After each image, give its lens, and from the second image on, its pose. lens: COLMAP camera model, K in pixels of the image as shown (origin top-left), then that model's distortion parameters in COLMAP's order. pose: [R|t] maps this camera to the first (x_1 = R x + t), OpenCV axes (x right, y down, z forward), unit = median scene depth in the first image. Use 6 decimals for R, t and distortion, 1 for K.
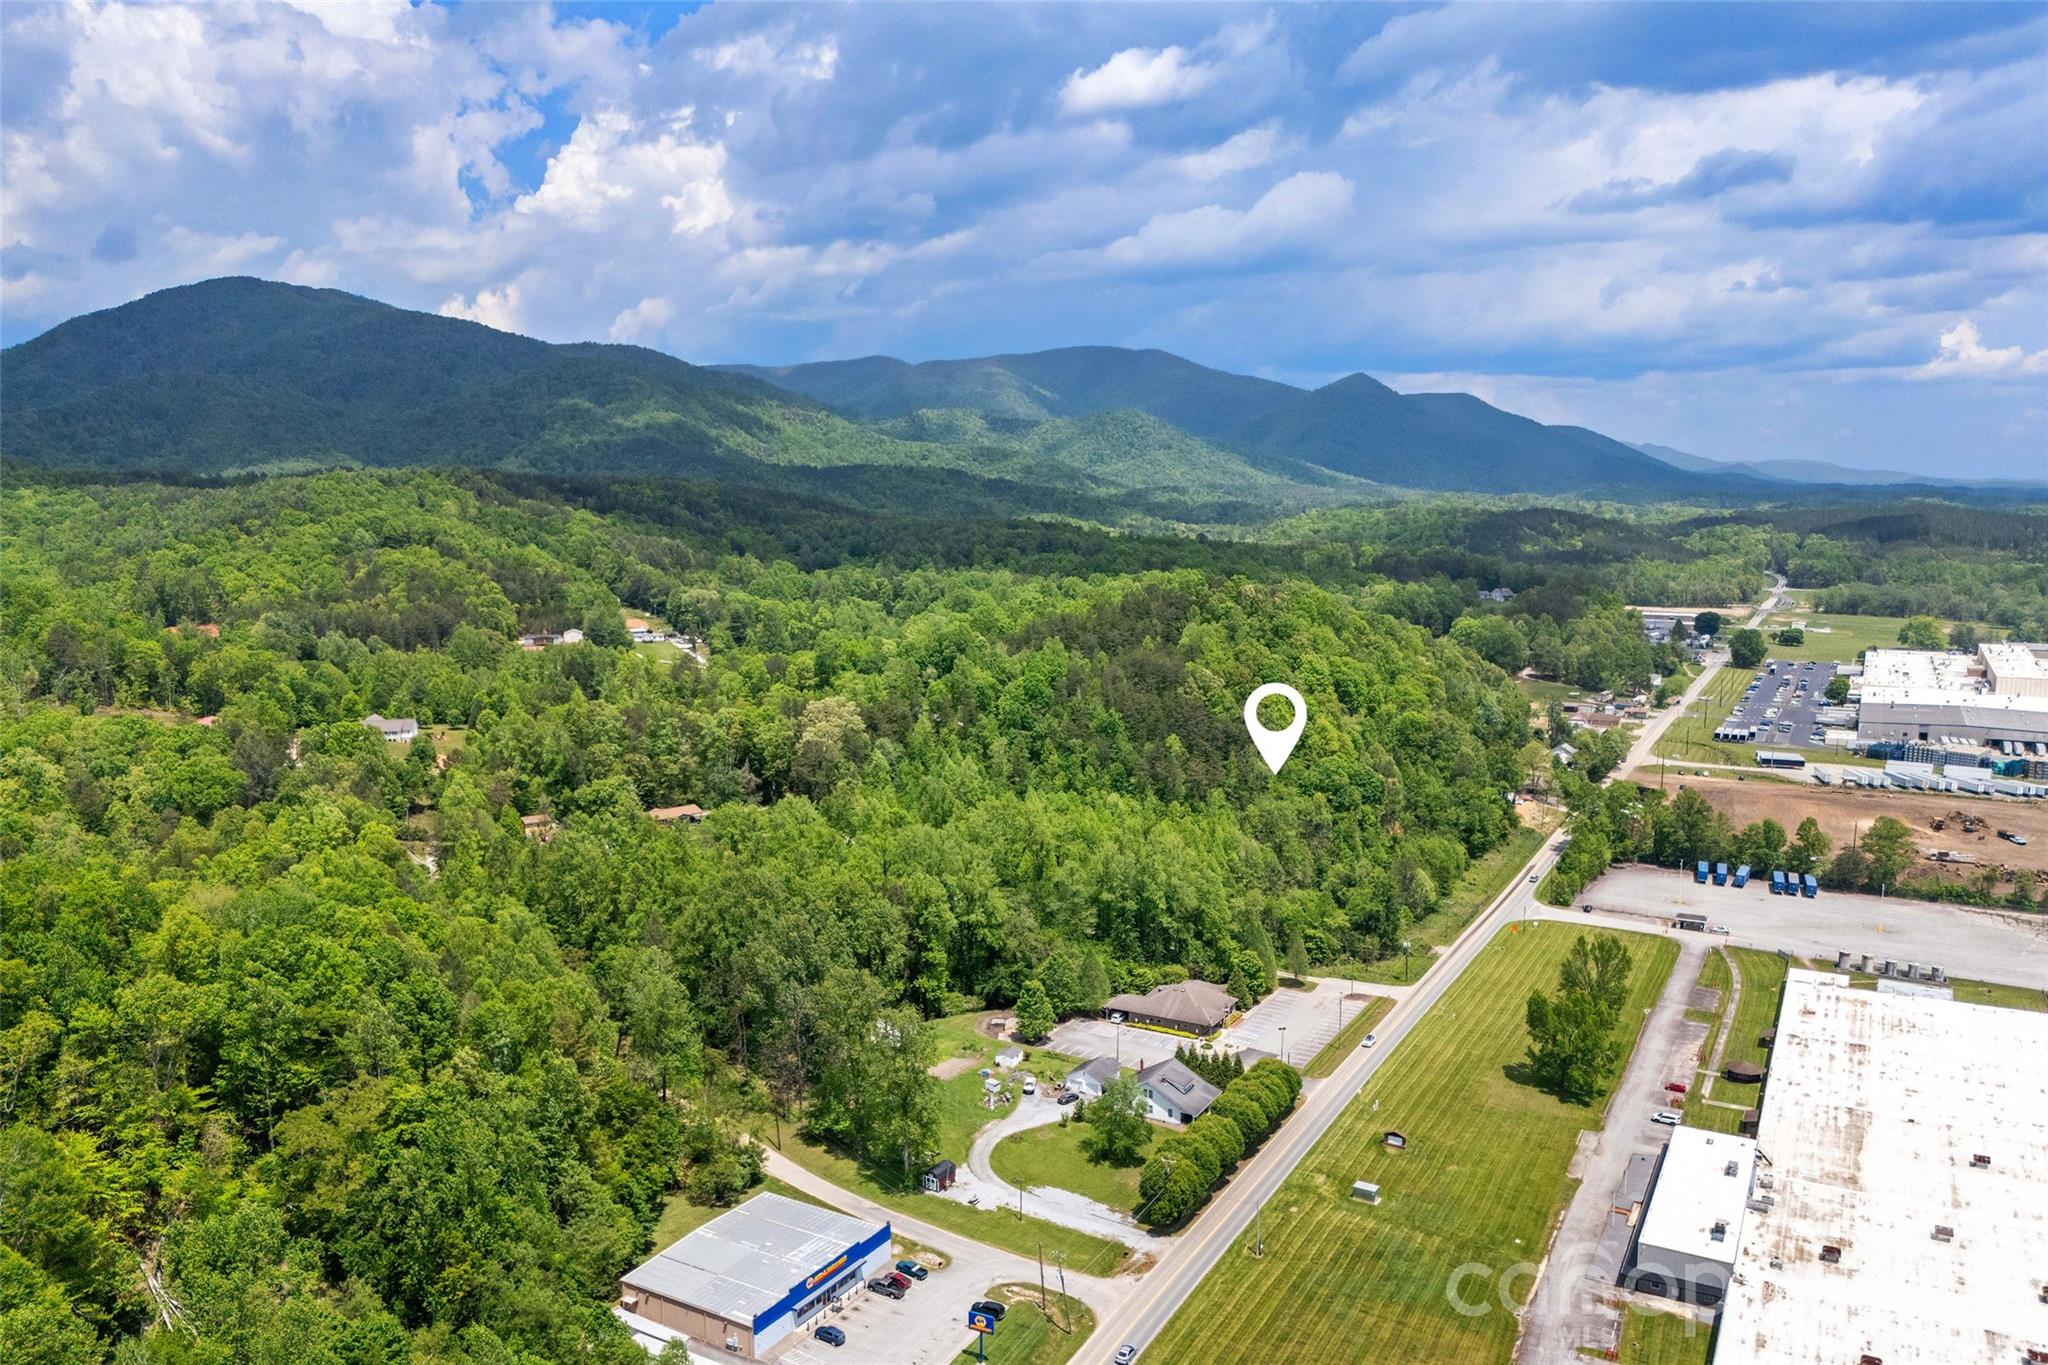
lens RADIAL K [[1516.1, 0, 1017.8], [0, 1516.1, 723.1], [0, 0, 1]] dist [0.075951, -0.078767]
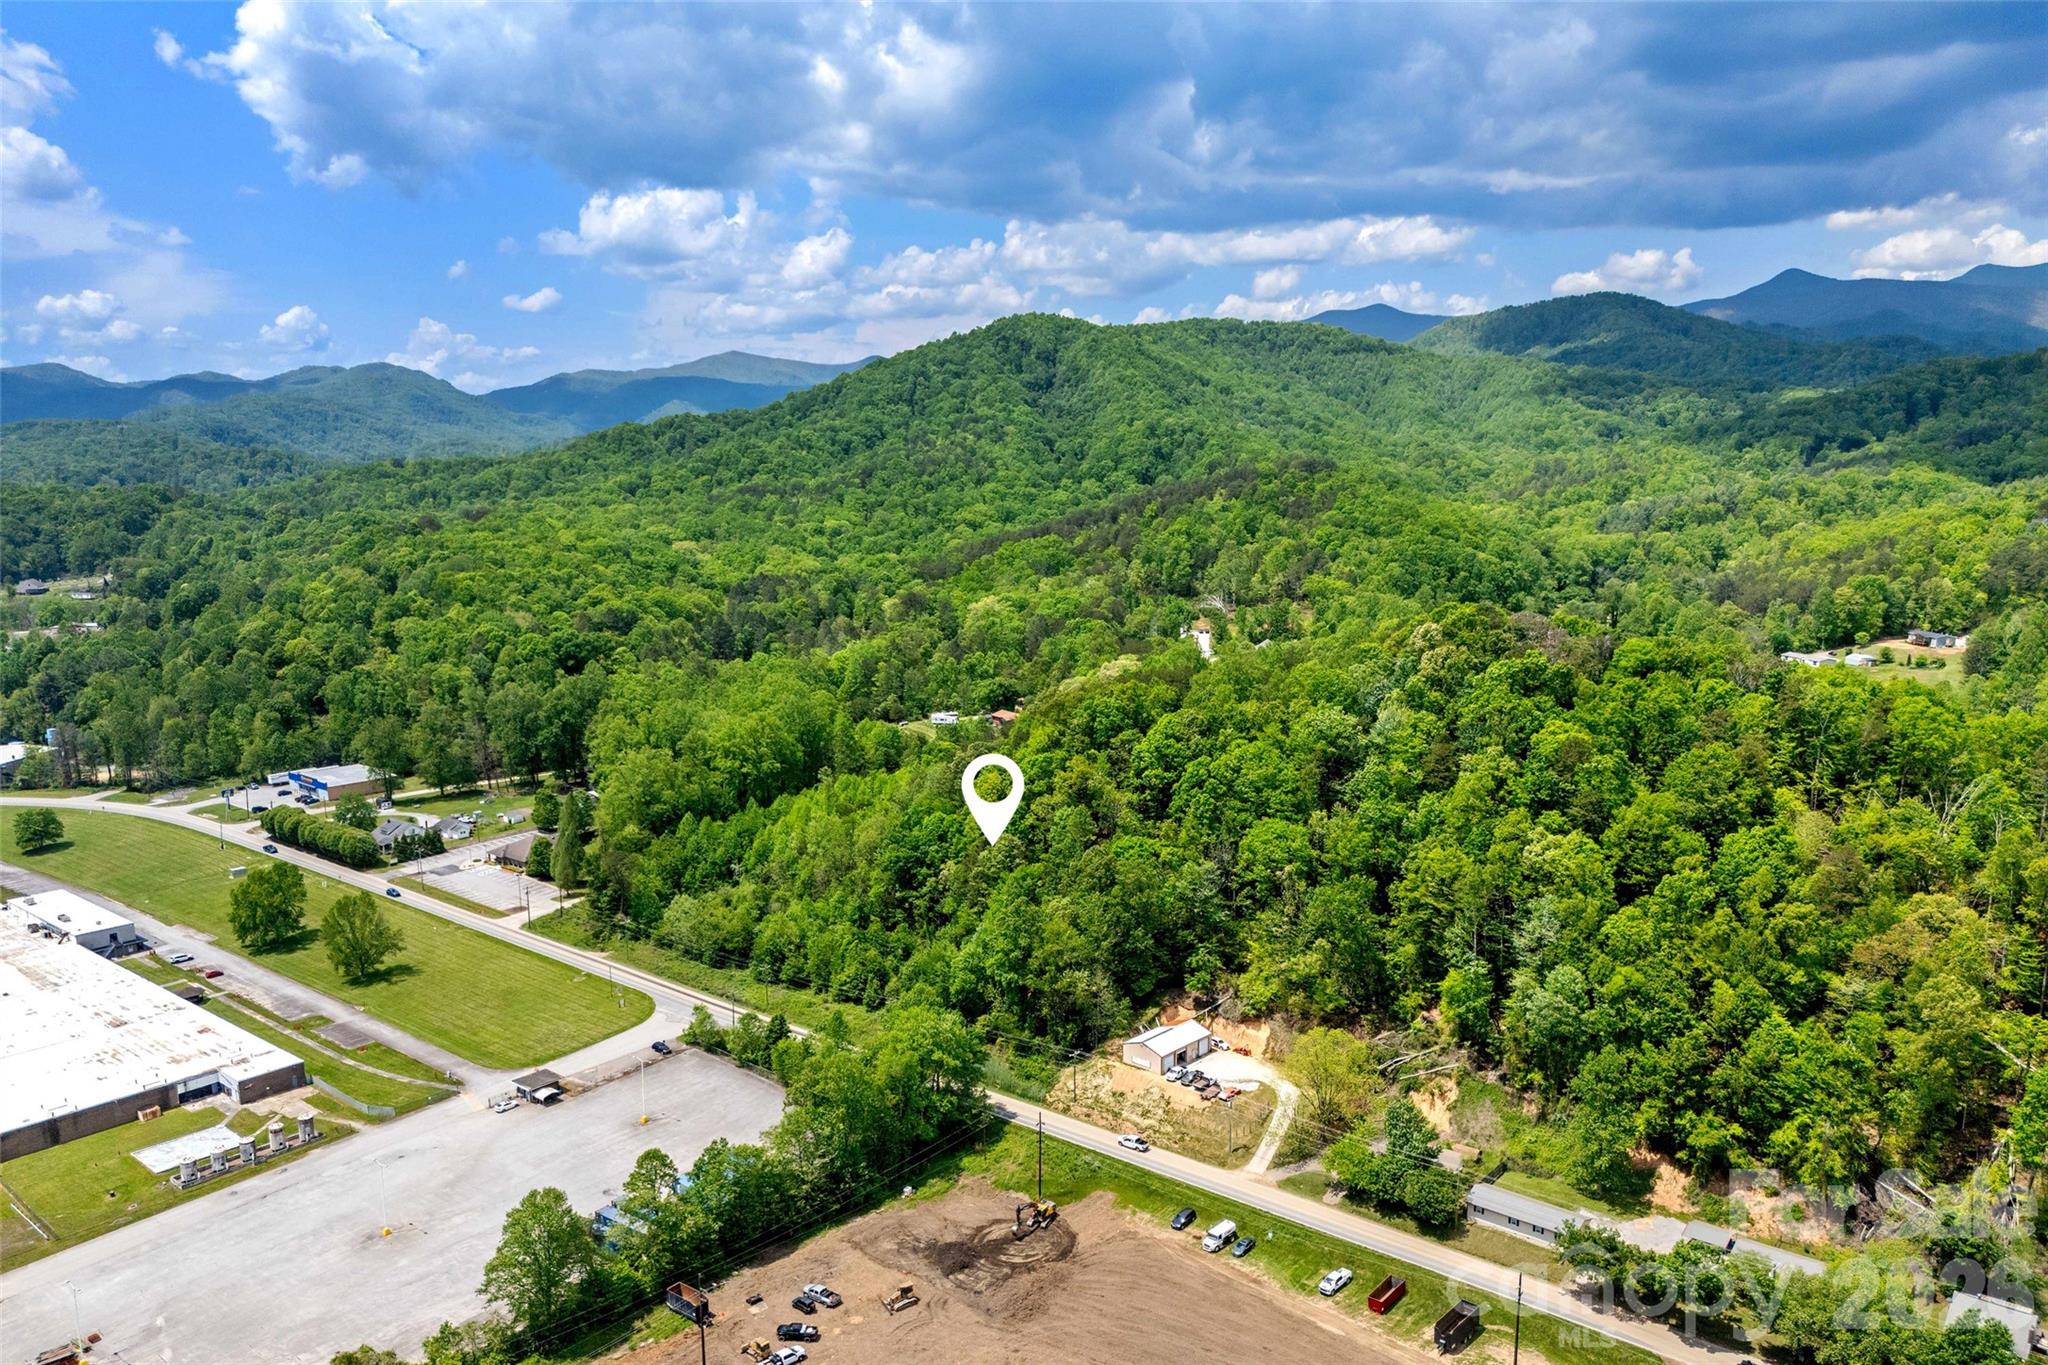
lens RADIAL K [[1528.9, 0, 1021.3], [0, 1528.9, 758.9], [0, 0, 1]] dist [0.068502, -0.067769]
pose [[-0.193747, 0.207243, -0.958912, 0.768727], [-0.143185, 0.960993, 0.236623, -0.158211], [0.970546, 0.183147, -0.156516, 0.954709]]
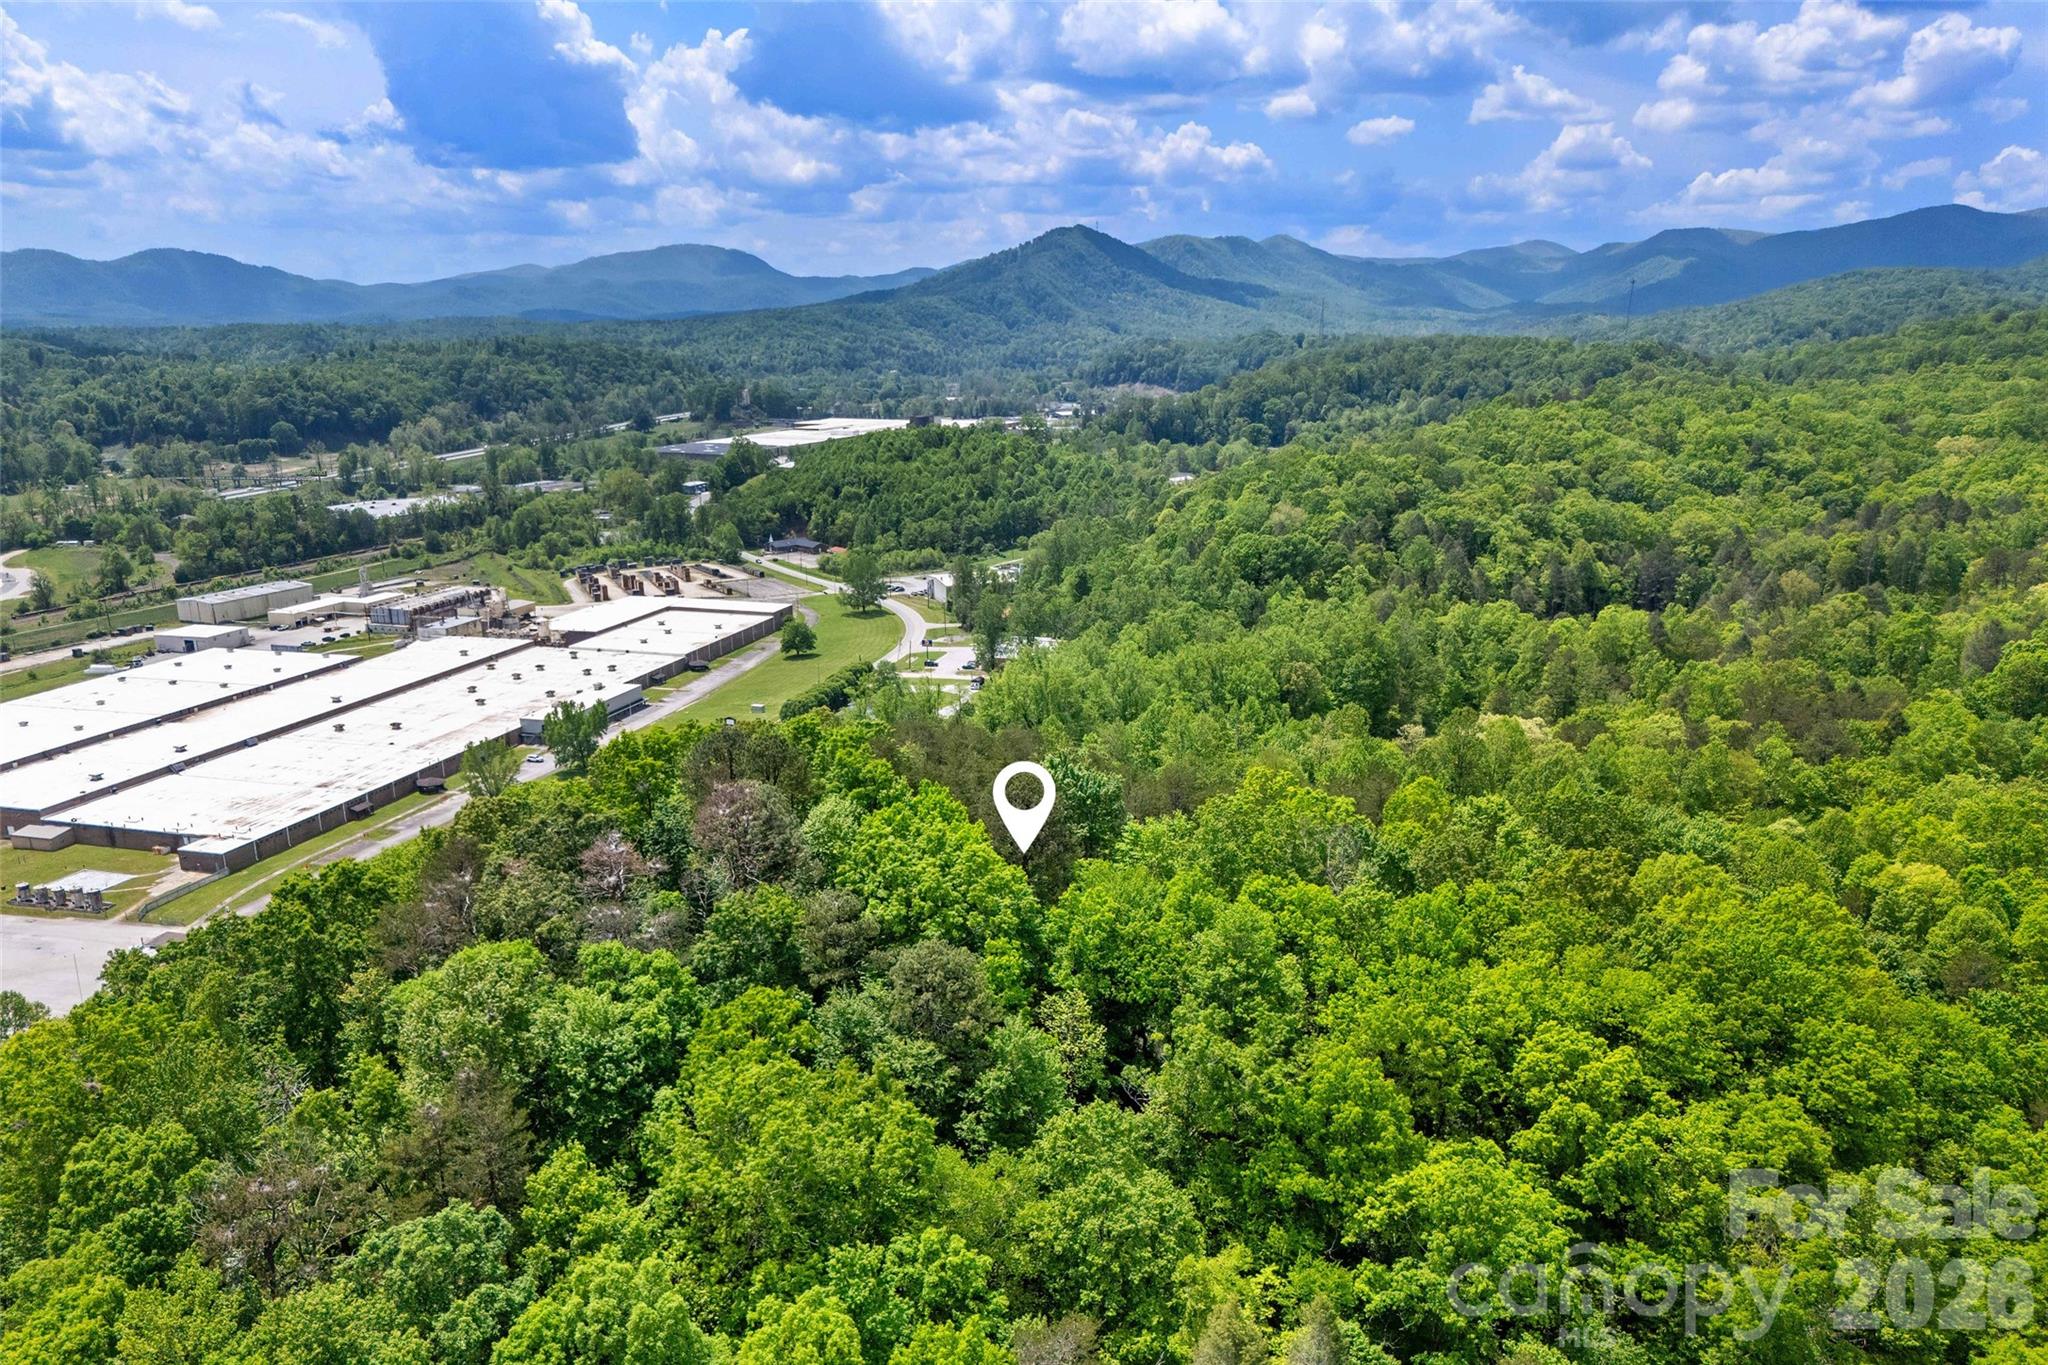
lens RADIAL K [[1528.9, 0, 1021.3], [0, 1528.9, 758.9], [0, 0, 1]] dist [0.068502, -0.067769]
pose [[-0.974992, 0.079475, -0.207542, 0.141424], [-0.016370, 0.905651, 0.423708, -0.196351], [0.221634, 0.416510, -0.881702, 1.247215]]
